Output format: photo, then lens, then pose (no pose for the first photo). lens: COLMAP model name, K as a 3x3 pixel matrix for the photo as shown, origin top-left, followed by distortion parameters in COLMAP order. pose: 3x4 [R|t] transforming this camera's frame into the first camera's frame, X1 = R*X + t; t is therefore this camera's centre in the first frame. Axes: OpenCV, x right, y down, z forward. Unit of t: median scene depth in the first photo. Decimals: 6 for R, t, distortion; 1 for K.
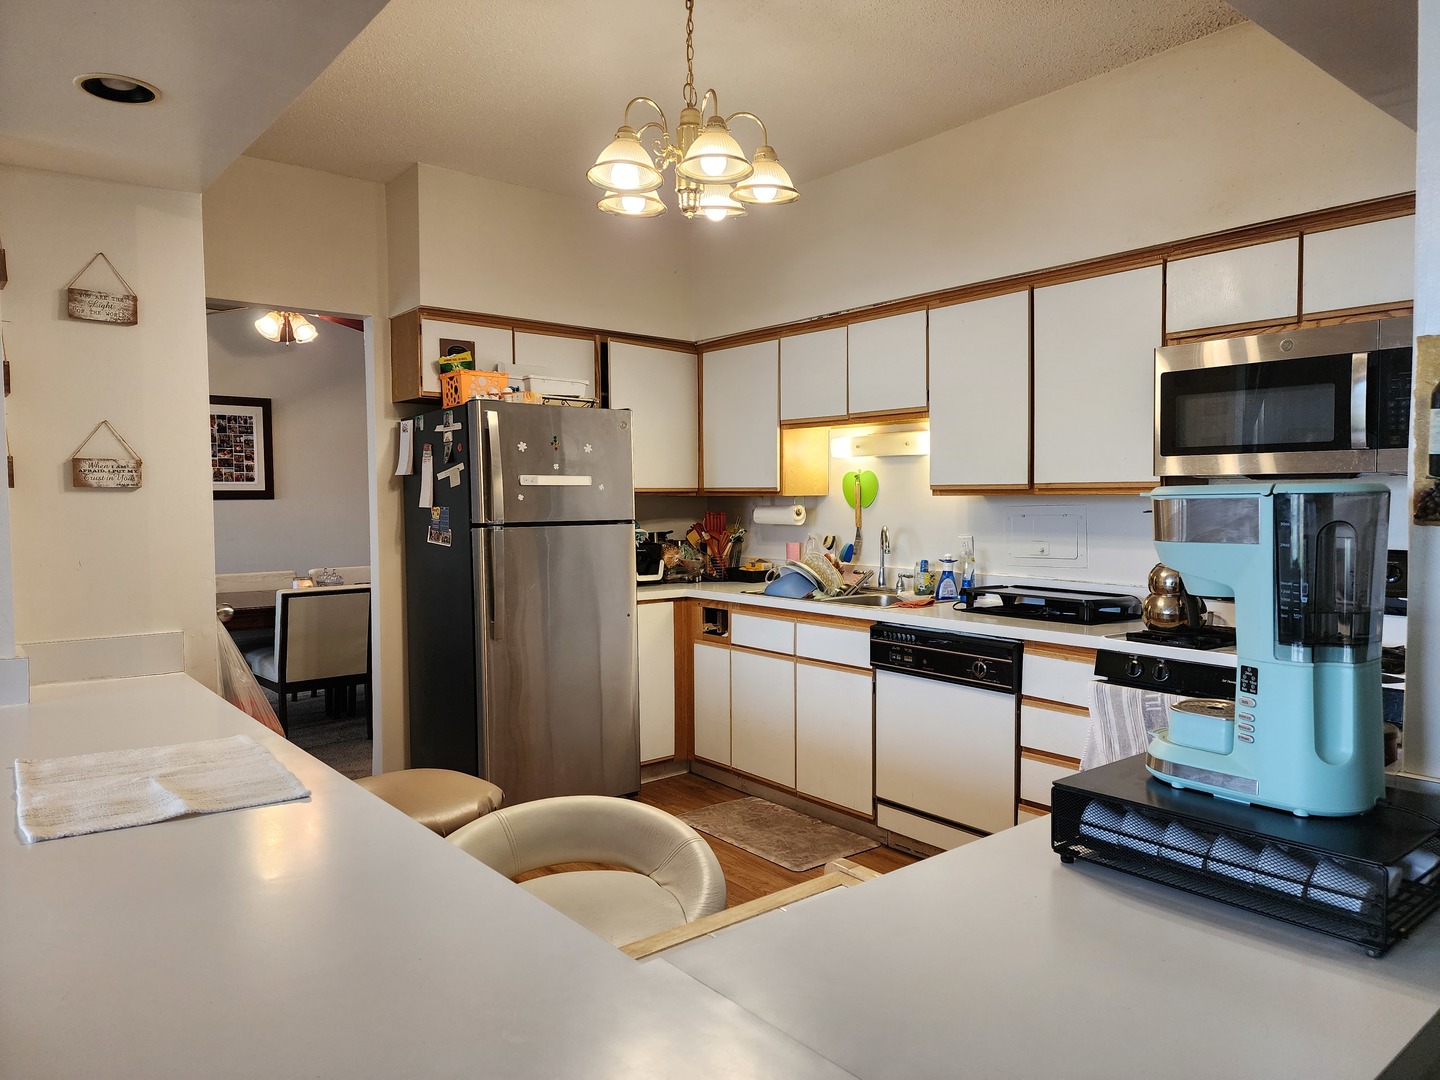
lens RADIAL K [[962.8, 0, 702.8], [0, 962.8, 548.4], [0, 0, 1]] dist [0.052391, -0.016507]
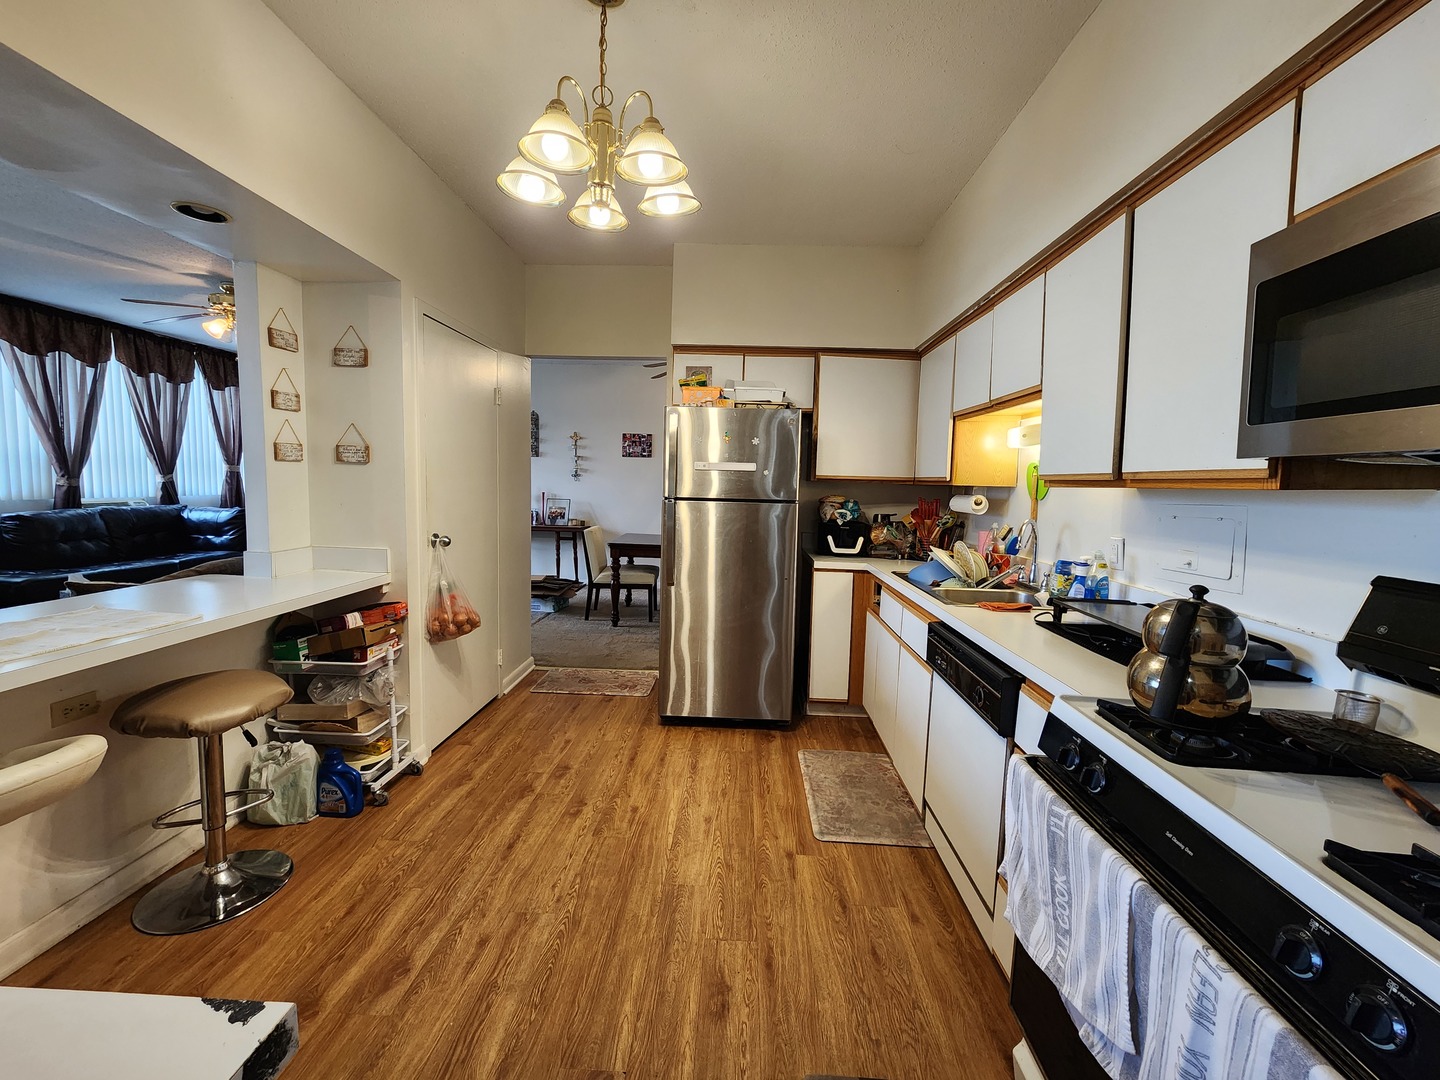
lens RADIAL K [[592.2, 0, 717.4], [0, 592.2, 538.3], [0, 0, 1]] dist [-0.001789, 0.001039]
pose [[0.752995, 0.086826, -0.652273, 0.346215], [-0.067327, 0.996220, 0.054886, -0.016993], [0.654573, 0.002587, 0.755995, 0.375830]]
